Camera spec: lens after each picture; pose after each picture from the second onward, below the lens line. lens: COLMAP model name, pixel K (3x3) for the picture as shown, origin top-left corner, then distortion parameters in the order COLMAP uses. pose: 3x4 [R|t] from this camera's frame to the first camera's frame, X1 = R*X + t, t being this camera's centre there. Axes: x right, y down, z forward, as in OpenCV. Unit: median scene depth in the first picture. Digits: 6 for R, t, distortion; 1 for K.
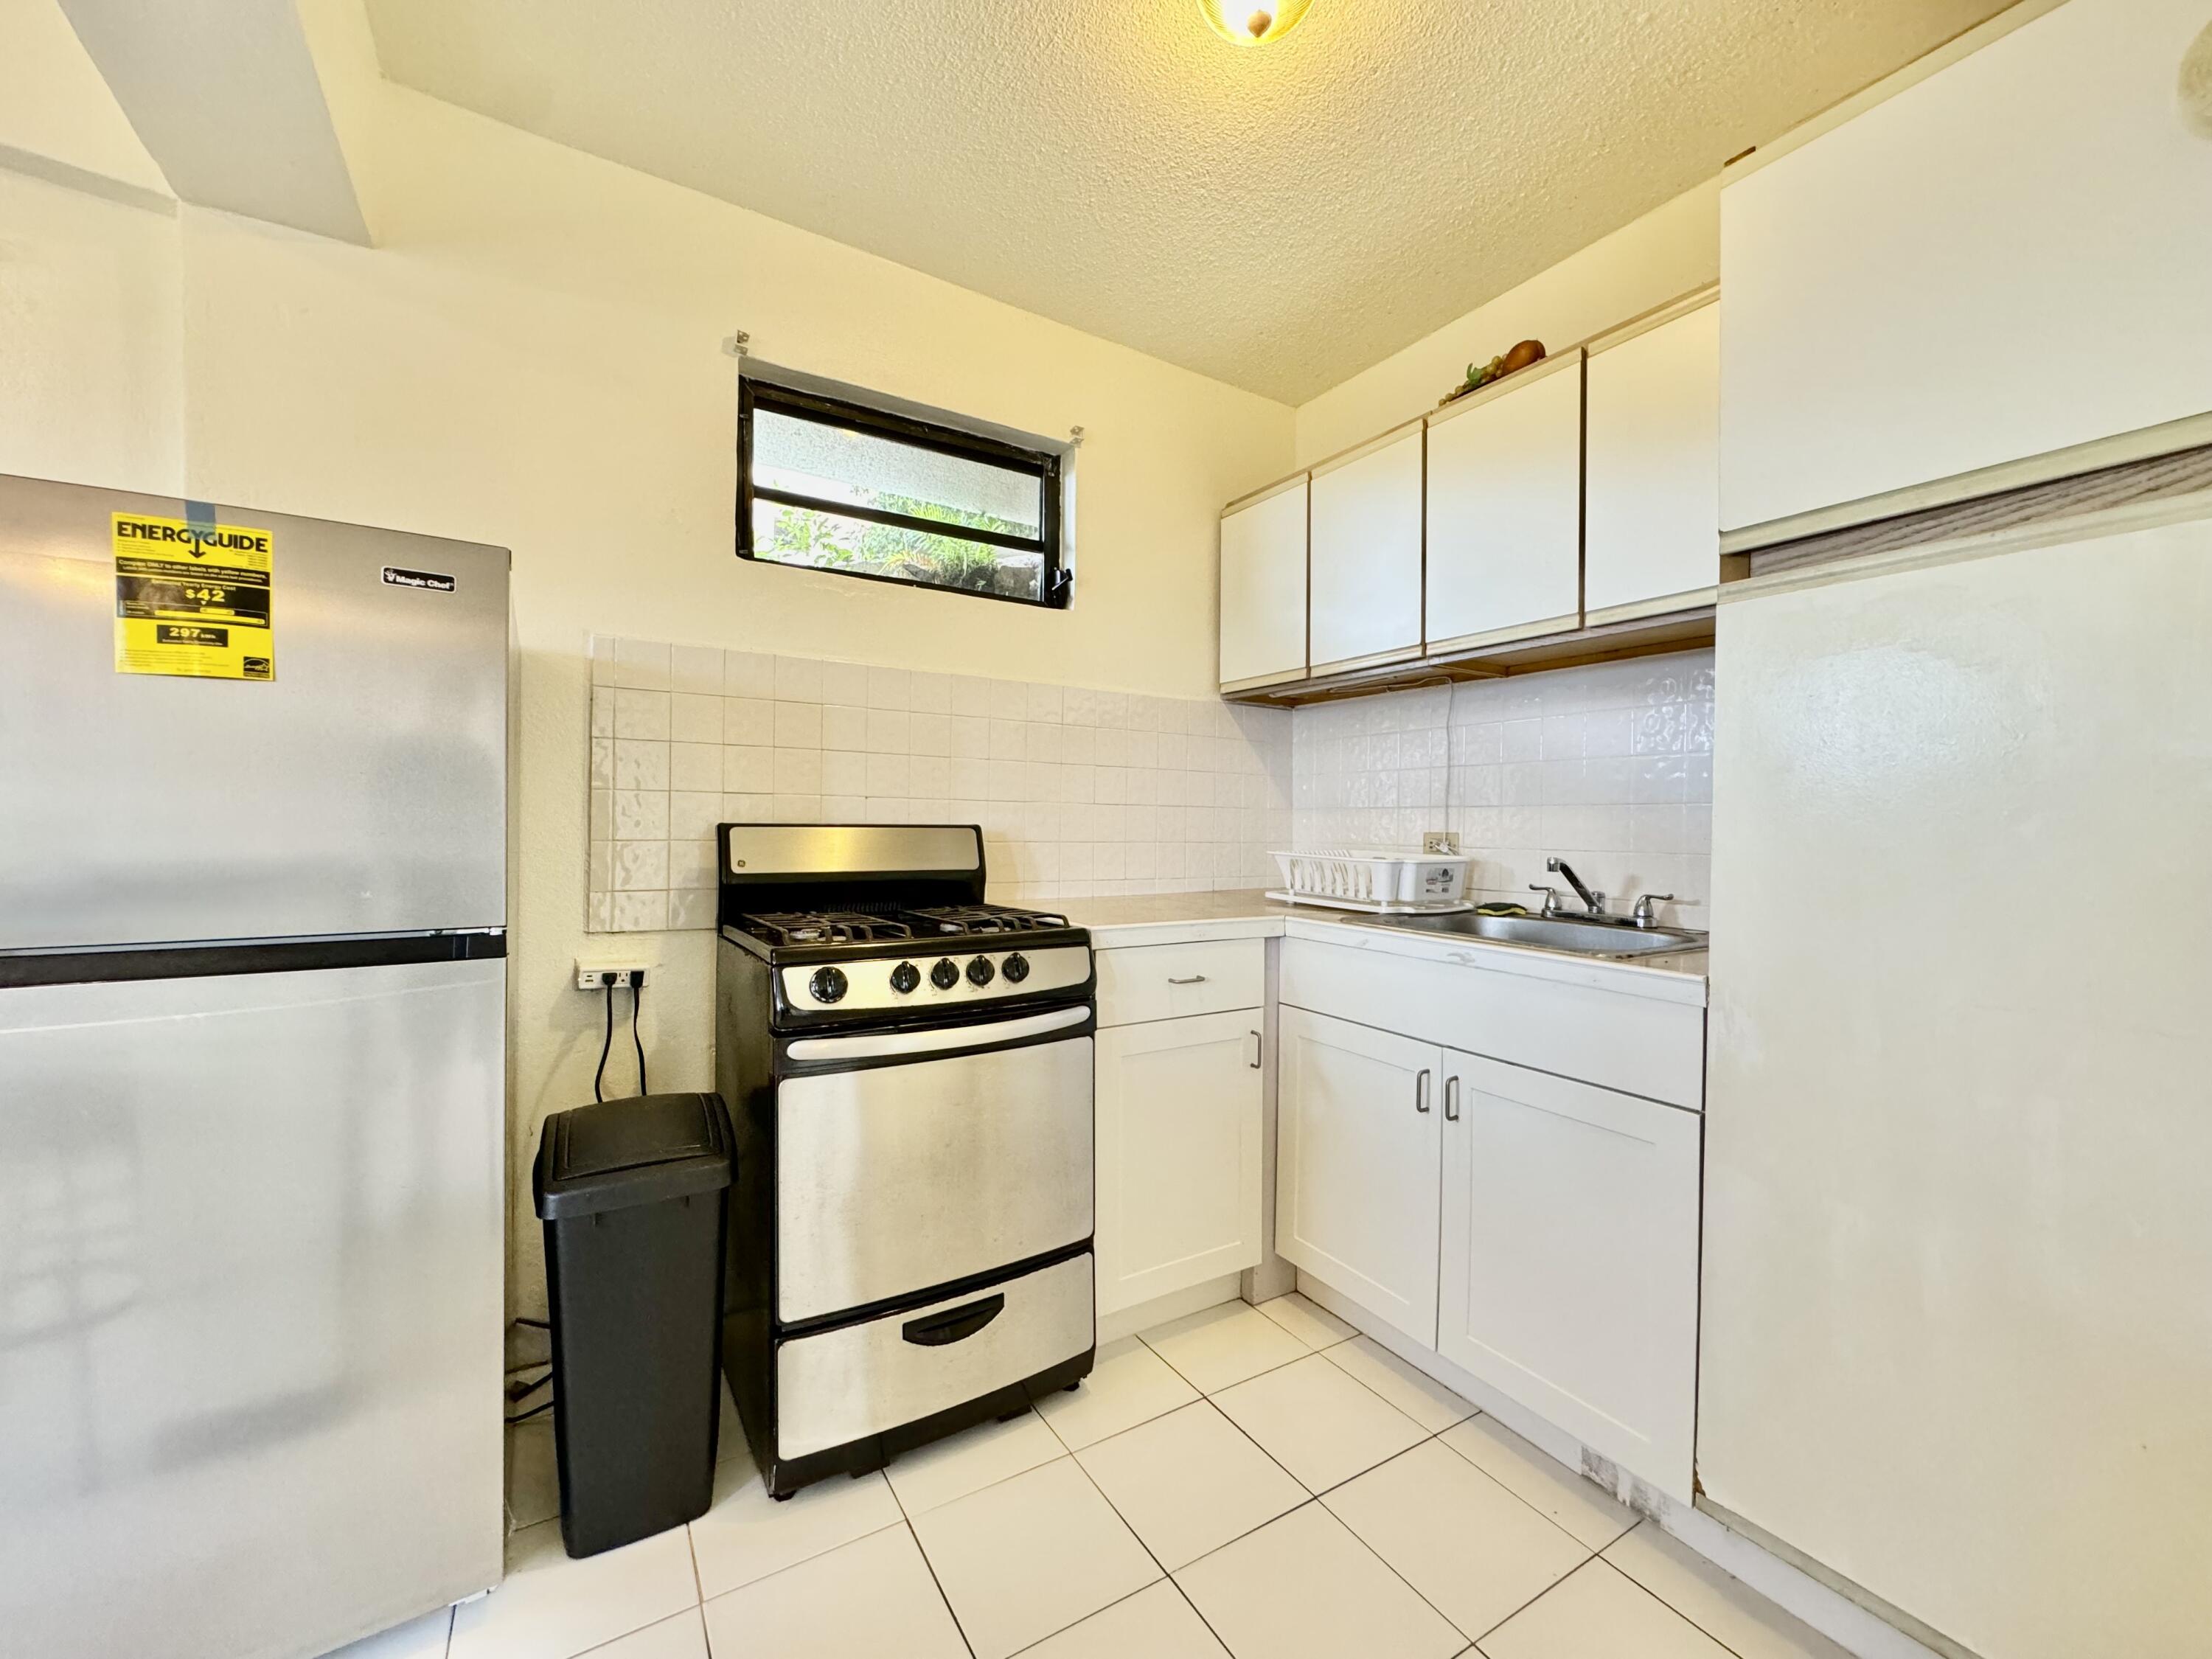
lens RADIAL K [[890.0, 0, 1109.3], [0, 890.0, 826.2], [0, 0, 1]] dist [-0.004229, -0.000019]
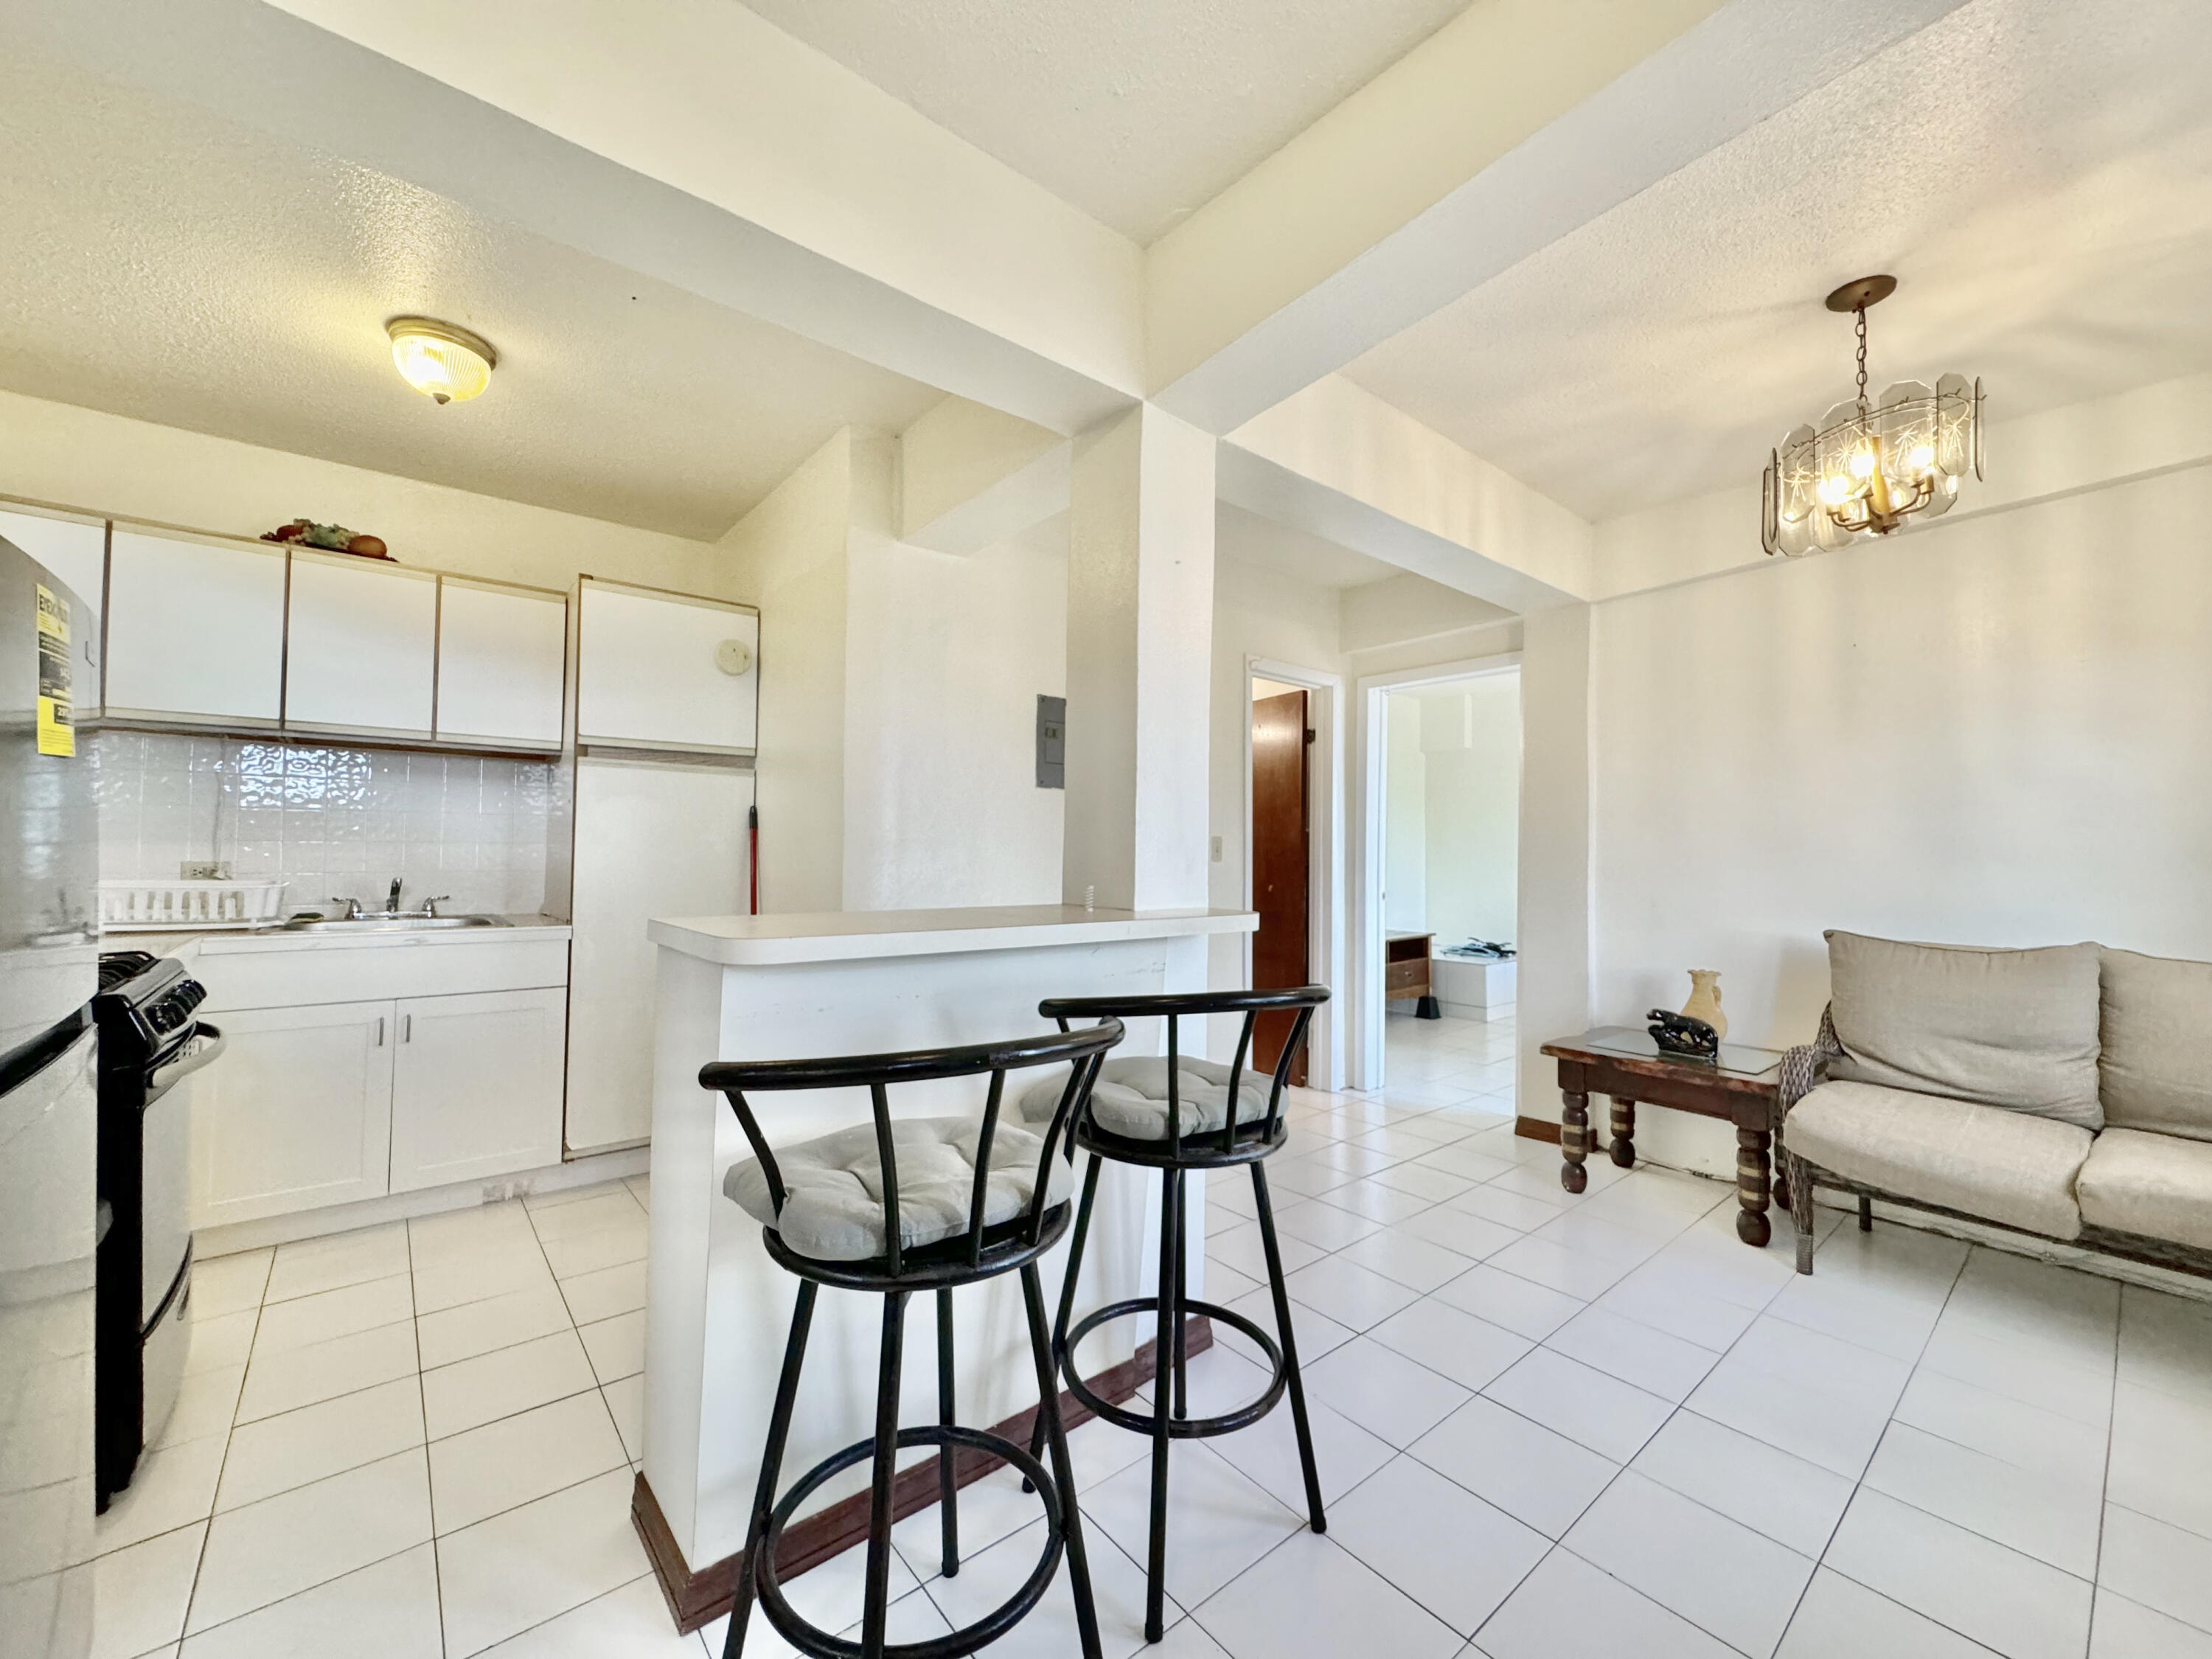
lens RADIAL K [[890.0, 0, 1102.1], [0, 890.0, 824.5], [0, 0, 1]] dist [-0.004229, -0.000019]
pose [[-0.140172, 0.017232, 0.989977, -1.286990], [-0.016311, 0.999673, -0.019710, -0.051303], [-0.989993, -0.018910, -0.139845, -0.026037]]
